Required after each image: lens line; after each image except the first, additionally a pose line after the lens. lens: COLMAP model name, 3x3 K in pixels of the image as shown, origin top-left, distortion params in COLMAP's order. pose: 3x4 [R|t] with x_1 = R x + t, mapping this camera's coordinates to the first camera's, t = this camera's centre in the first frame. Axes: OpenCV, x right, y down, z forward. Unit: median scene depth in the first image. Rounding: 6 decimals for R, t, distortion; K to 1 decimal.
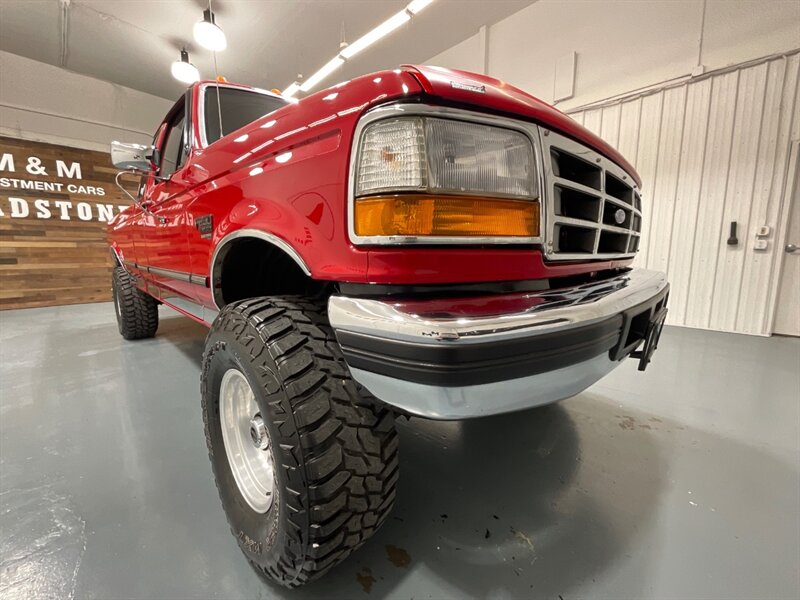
lens RADIAL K [[321.7, 0, 400.0], [0, 321.7, 300.0], [0, 0, 1]] dist [0.026377, -0.012971]
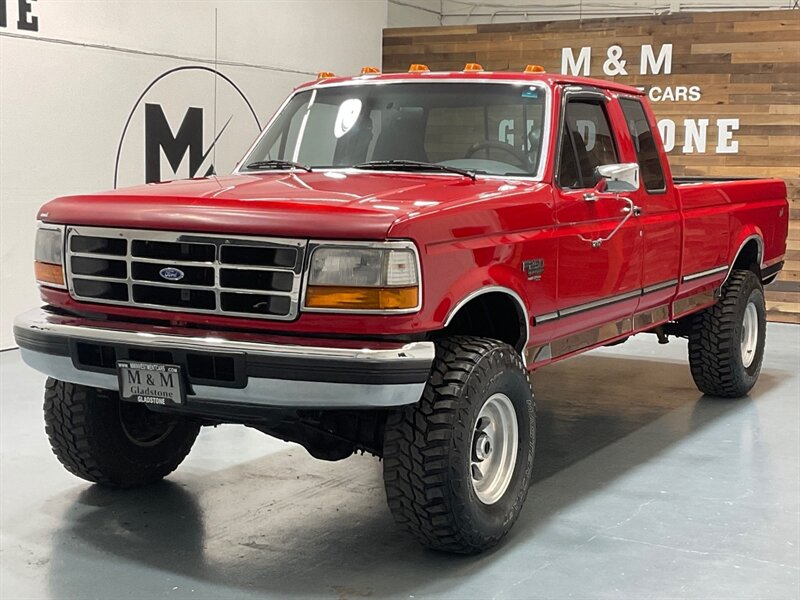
lens RADIAL K [[1246.6, 0, 400.0], [0, 1246.6, 300.0], [0, 0, 1]] dist [0.108138, 0.030922]
pose [[0.248305, 0.118593, -0.961395, 0.968481], [-0.156047, 0.984412, 0.081129, -0.123656], [0.956030, 0.129879, 0.262940, 0.122422]]
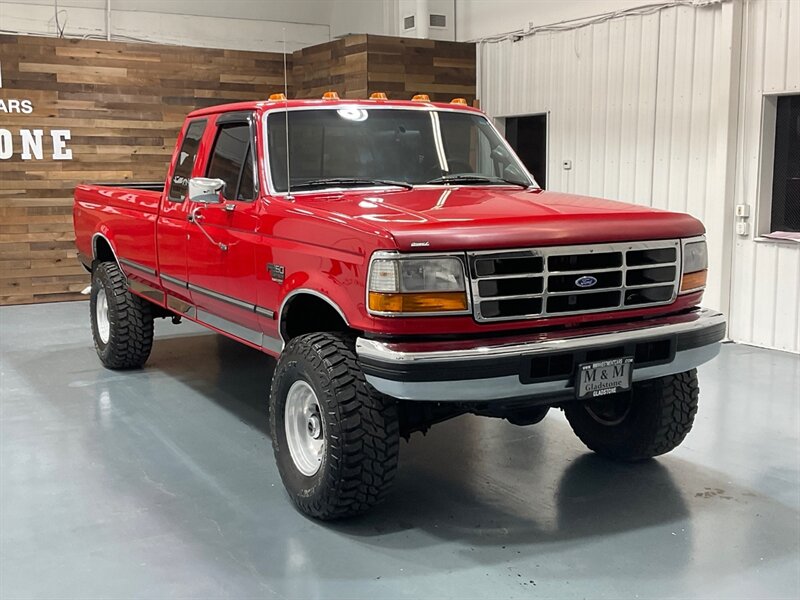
lens RADIAL K [[996.7, 0, 400.6], [0, 996.7, 311.6], [0, 0, 1]] dist [0.185020, -0.483101]
pose [[0.963432, 0.040435, -0.264886, 0.197869], [-0.038816, 0.999182, 0.011346, -0.030215], [0.265128, -0.000649, 0.964213, -0.576776]]
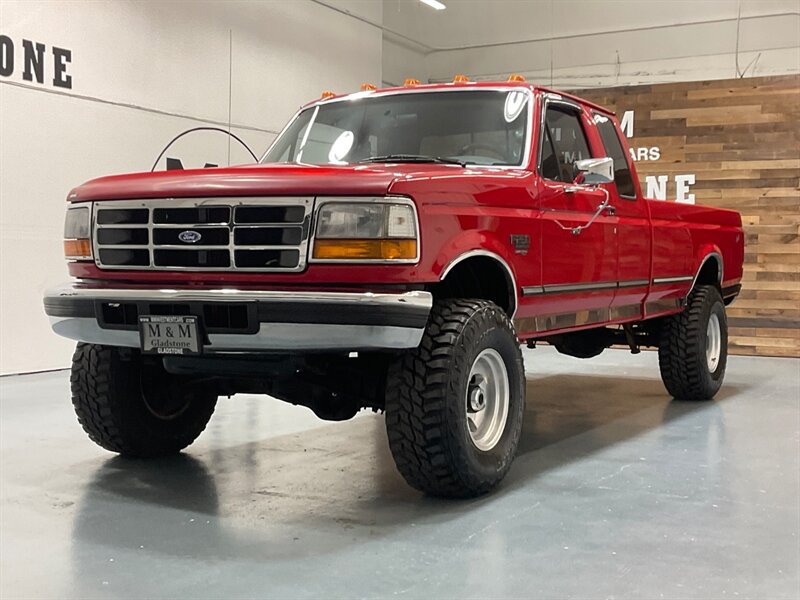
lens RADIAL K [[1105.8, 0, 400.0], [0, 1105.8, 300.0], [0, 0, 1]] dist [0.121762, -0.016939]
pose [[0.256057, 0.041952, -0.965751, 0.946887], [-0.148212, 0.988949, 0.003663, -0.029910], [0.955232, 0.142197, 0.259445, 0.136958]]
